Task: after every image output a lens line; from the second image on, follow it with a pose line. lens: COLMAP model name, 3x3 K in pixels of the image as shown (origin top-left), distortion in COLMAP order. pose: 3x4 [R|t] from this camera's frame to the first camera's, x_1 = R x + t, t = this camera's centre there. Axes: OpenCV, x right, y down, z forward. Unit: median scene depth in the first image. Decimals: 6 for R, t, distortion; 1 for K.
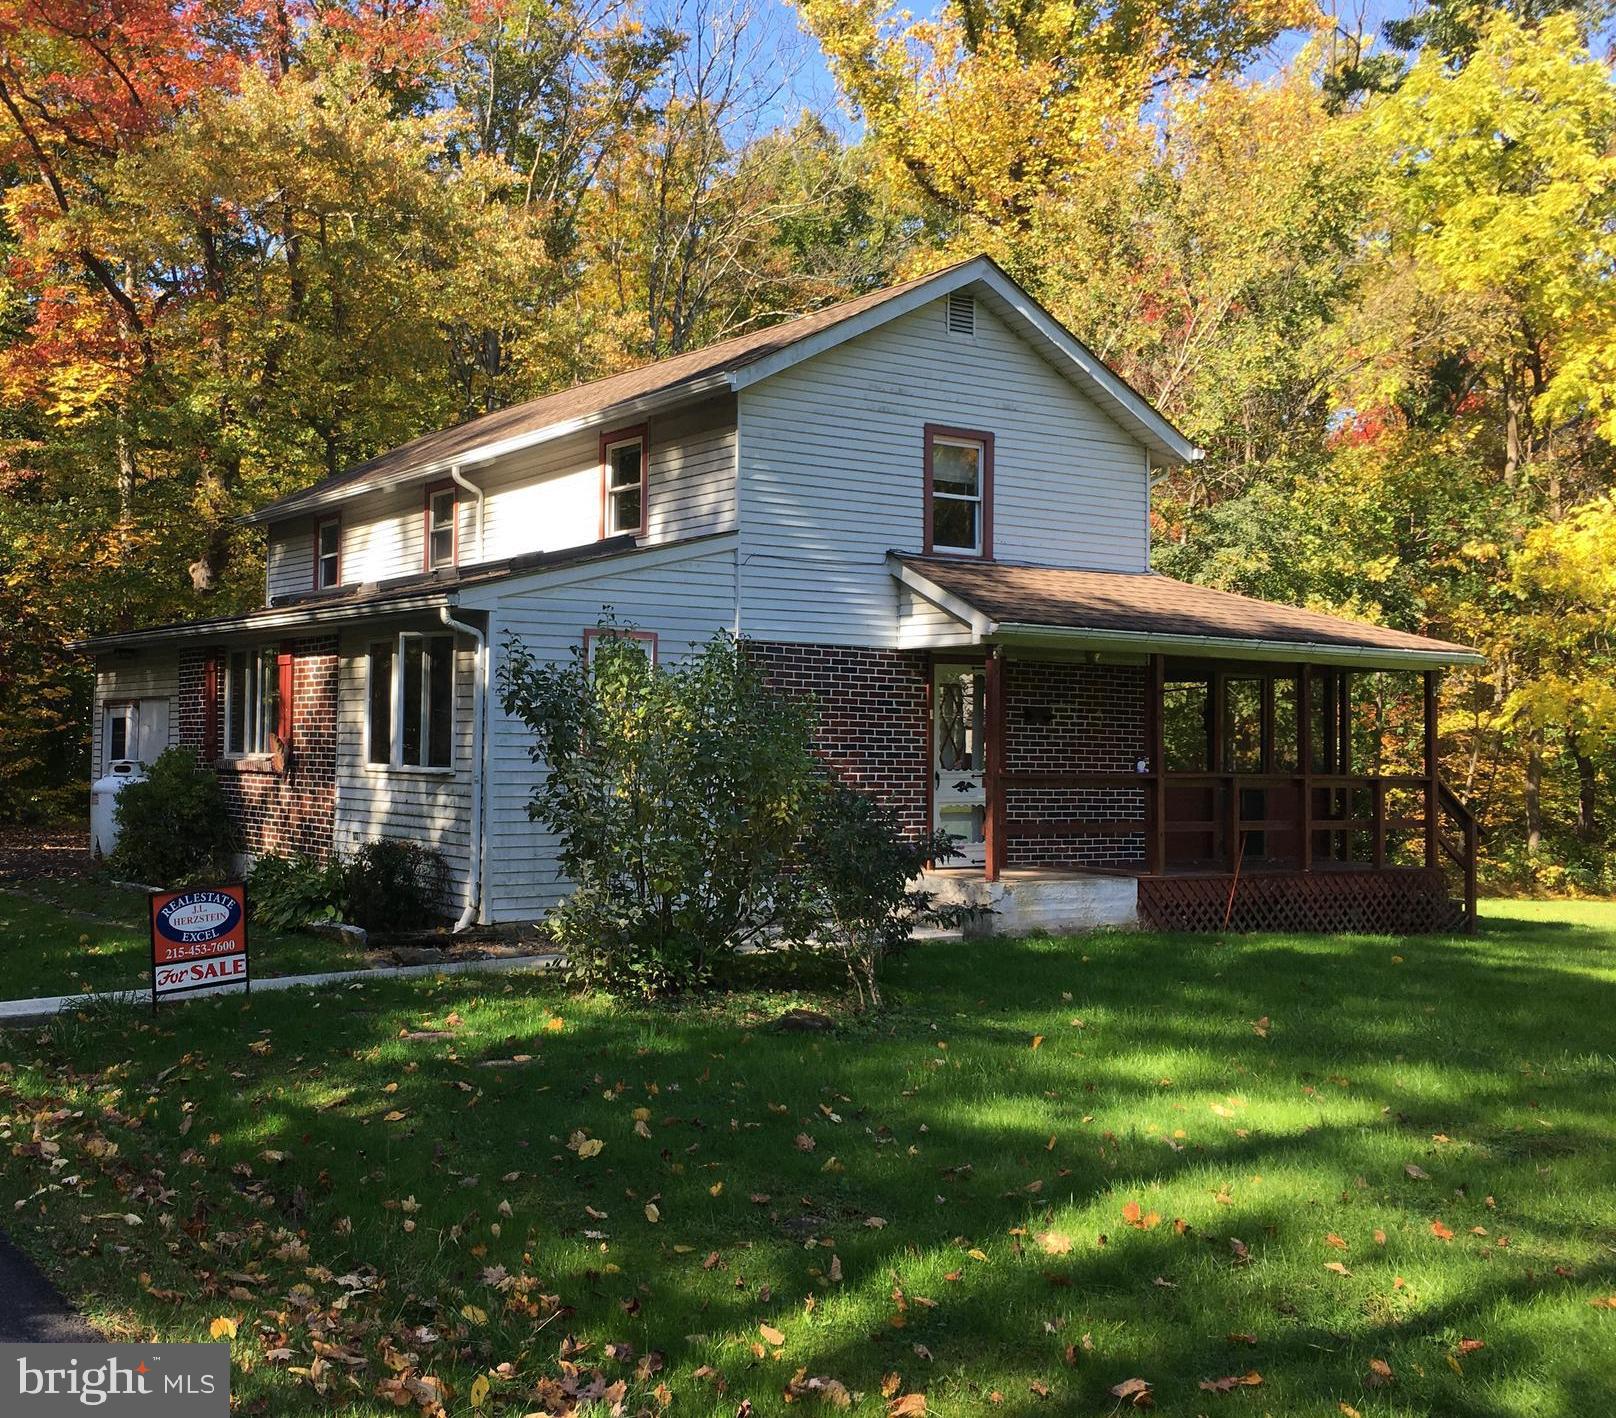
lens RADIAL K [[1788.9, 0, 683.3], [0, 1788.9, 686.7], [0, 0, 1]] dist [0.016277, 0.000000]
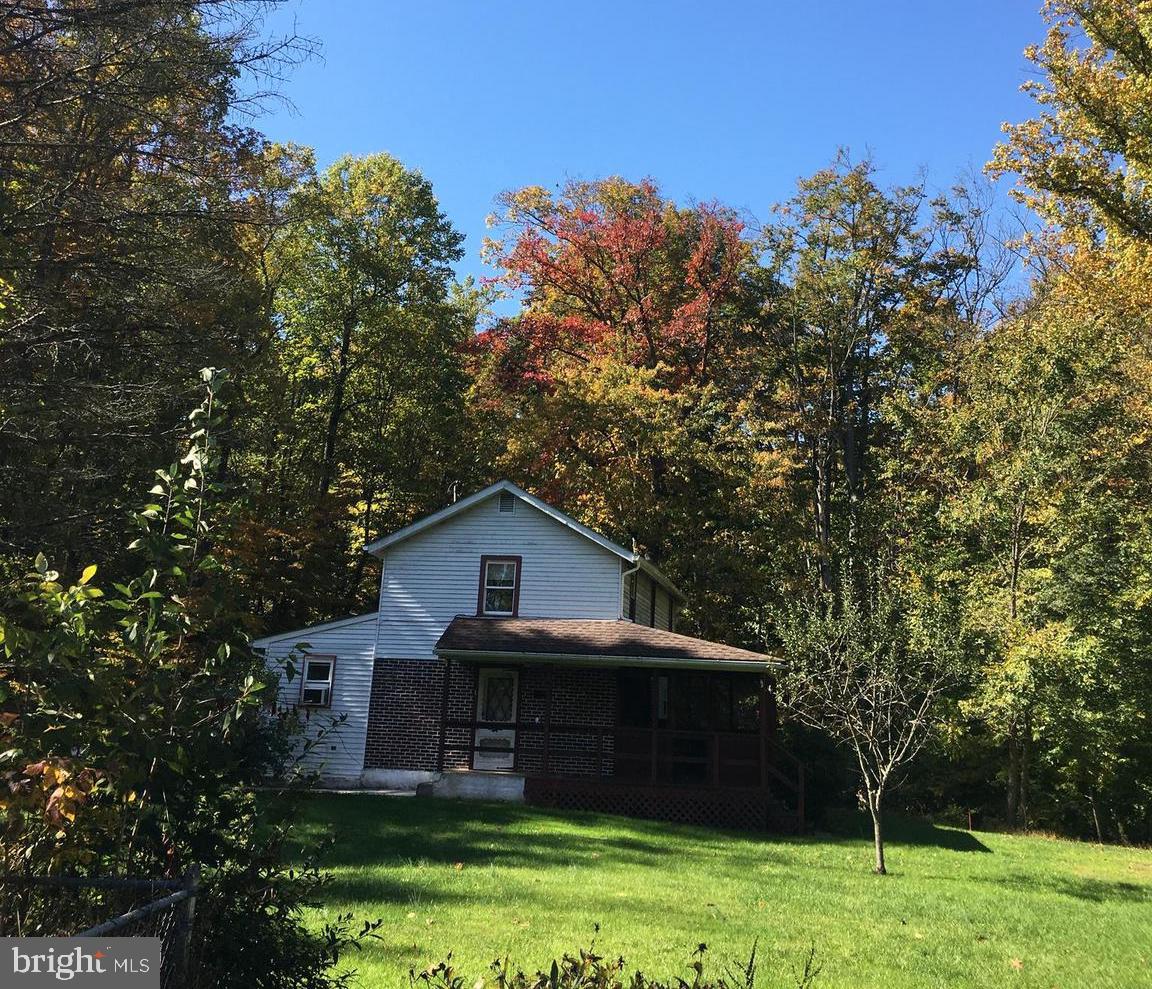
lens RADIAL K [[1350.0, 0, 603.8], [0, 1350.0, 216.2], [0, 0, 1]] dist [0.028694, 0.000000]
pose [[0.758599, -0.207744, -0.617551, 1.364210], [-0.005416, 0.945765, -0.324807, 0.001981], [0.651535, 0.249743, 0.716331, -0.225637]]
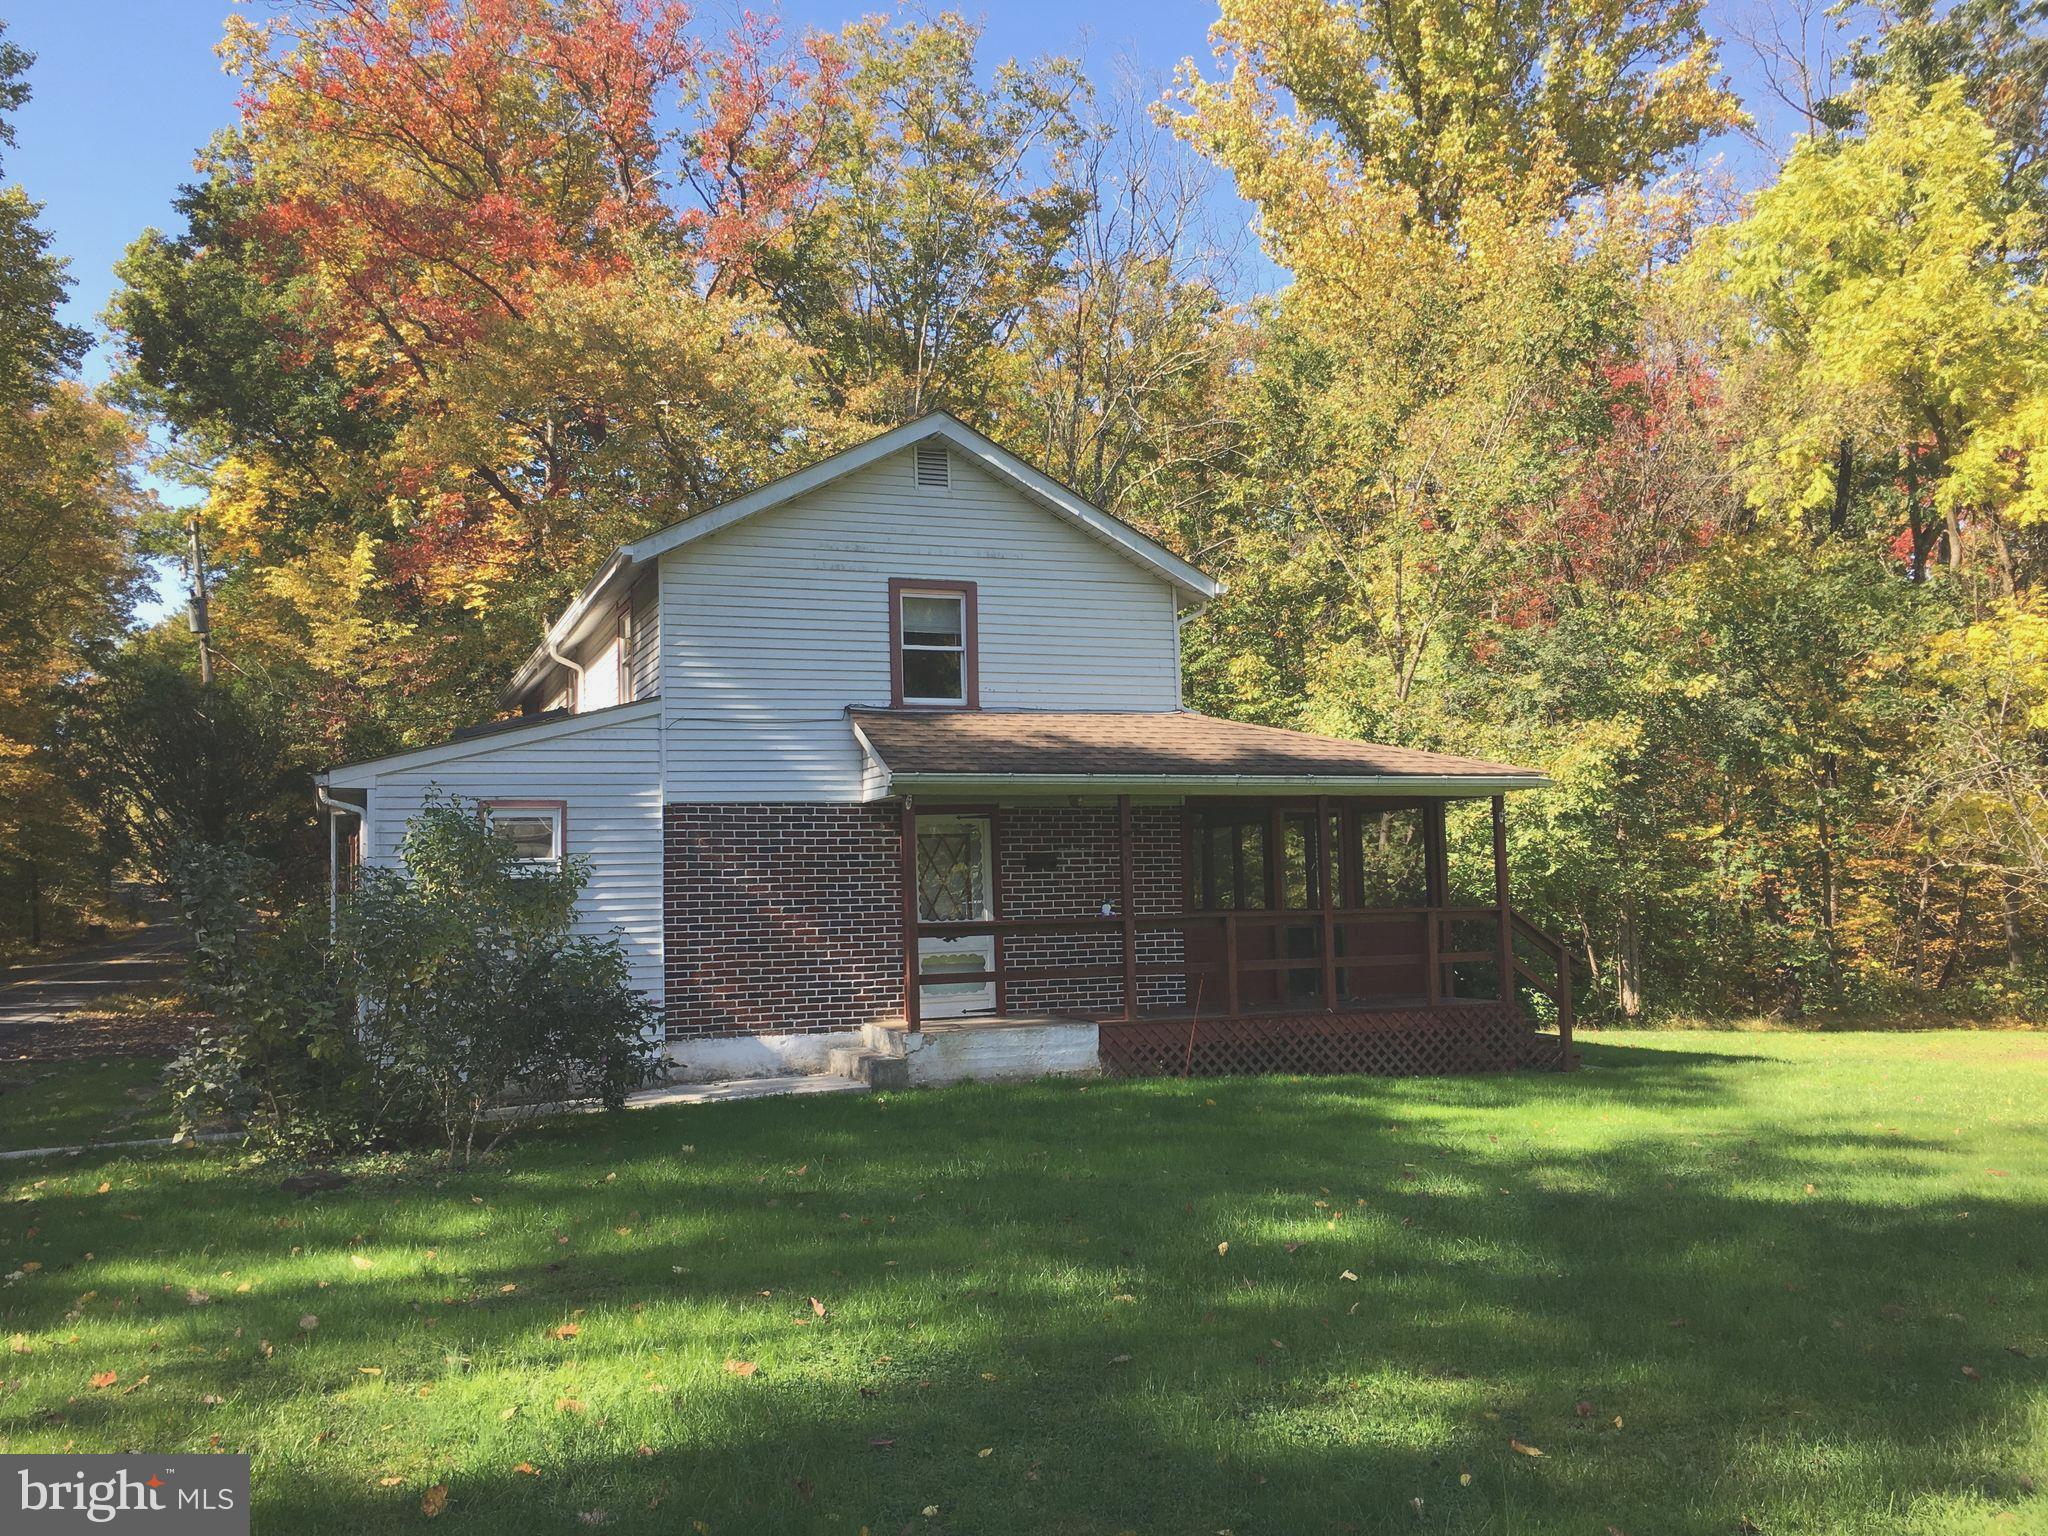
lens RADIAL K [[1792.1, 0, 1083.7], [0, 1792.1, 783.1], [0, 0, 1]] dist [0.042130, -0.043826]
pose [[0.985926, -0.050240, -0.159454, 0.388995], [0.045343, 0.998386, -0.034201, 0.007902], [0.160915, 0.026489, 0.986613, 0.021537]]
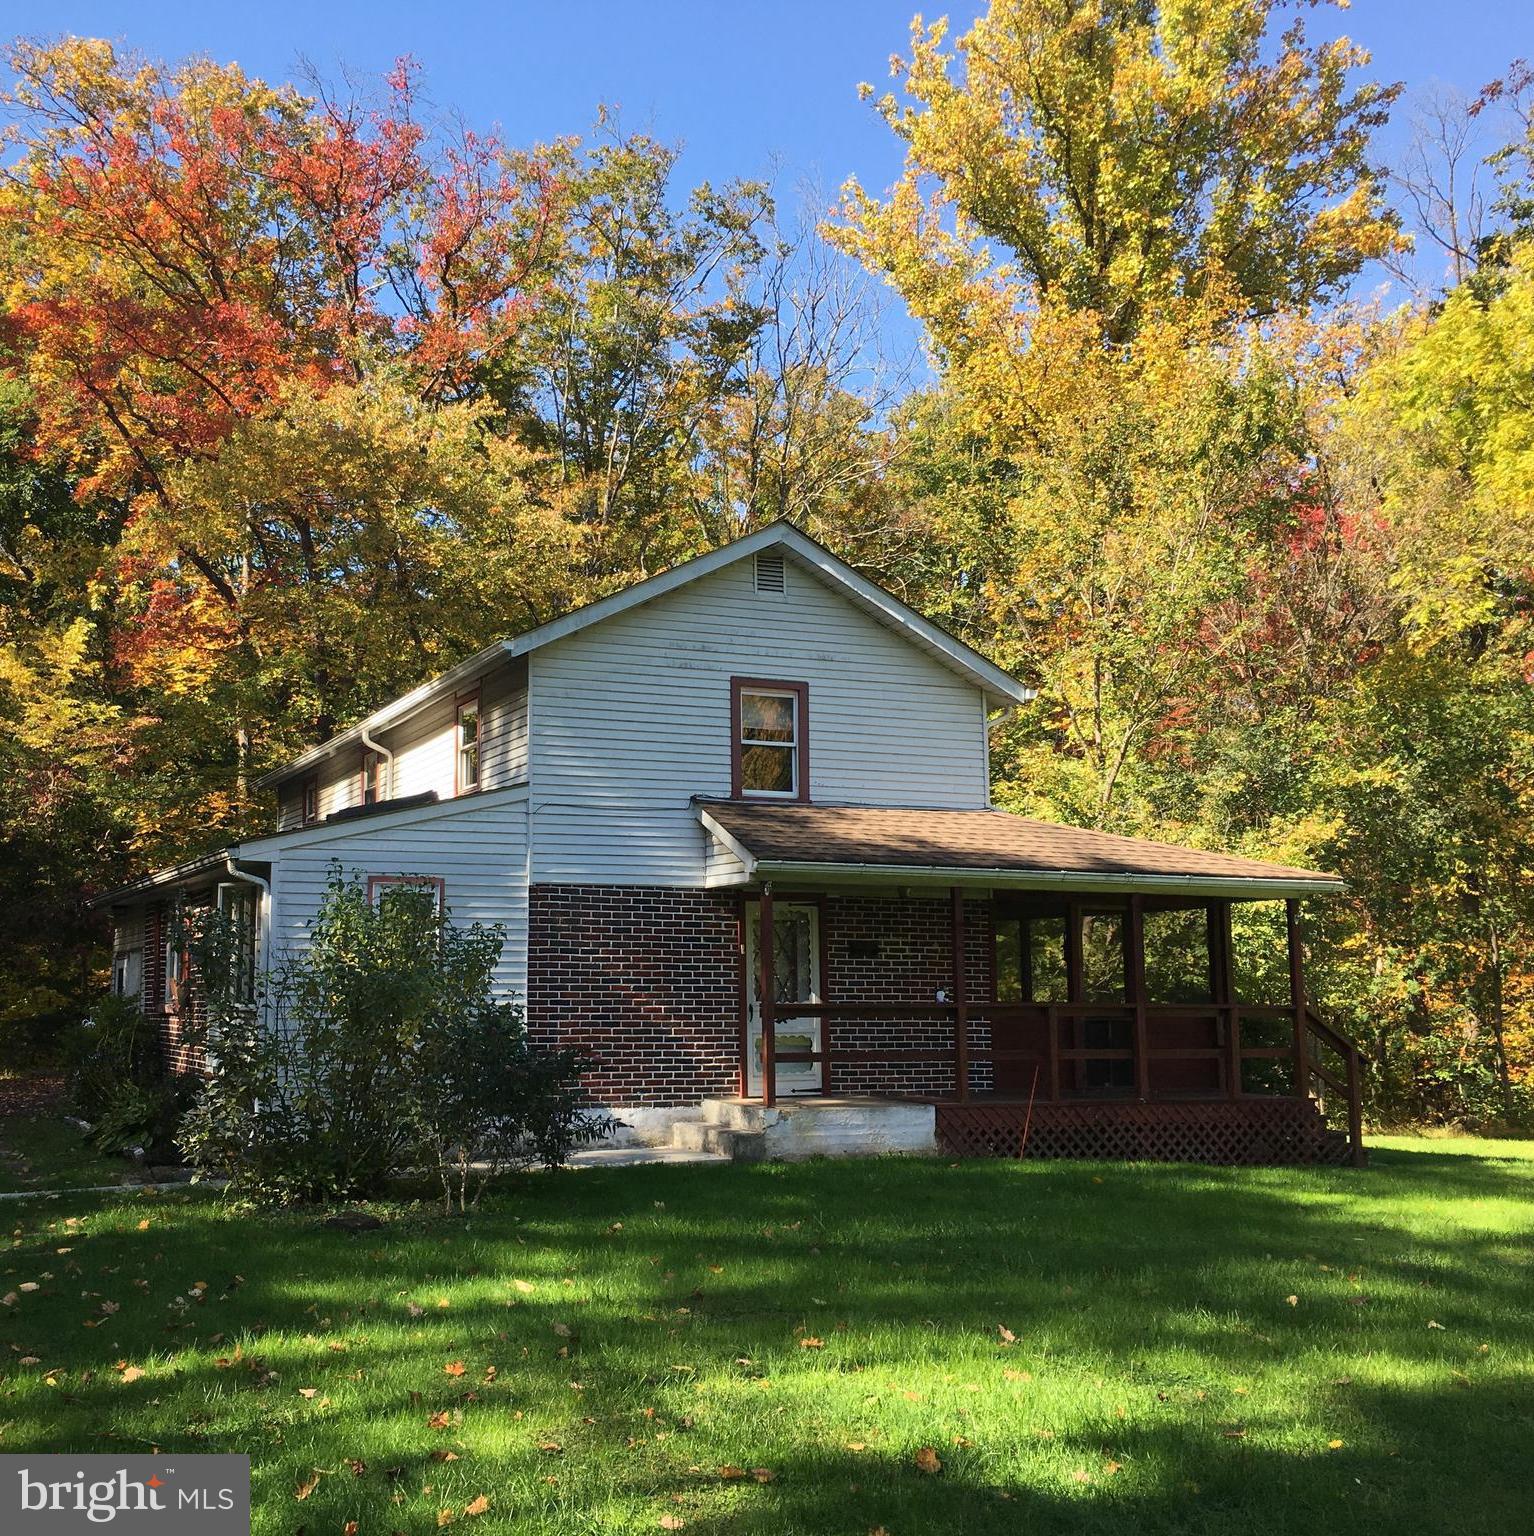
lens RADIAL K [[1790.4, 0, 660.3], [0, 1790.4, 773.1], [0, 0, 1]] dist [0.032685, 0.000000]
pose [[0.986311, -0.034161, -0.161321, 0.257530], [0.019283, 0.995488, -0.092909, 0.008978], [0.163767, 0.088527, 0.982519, -0.053984]]
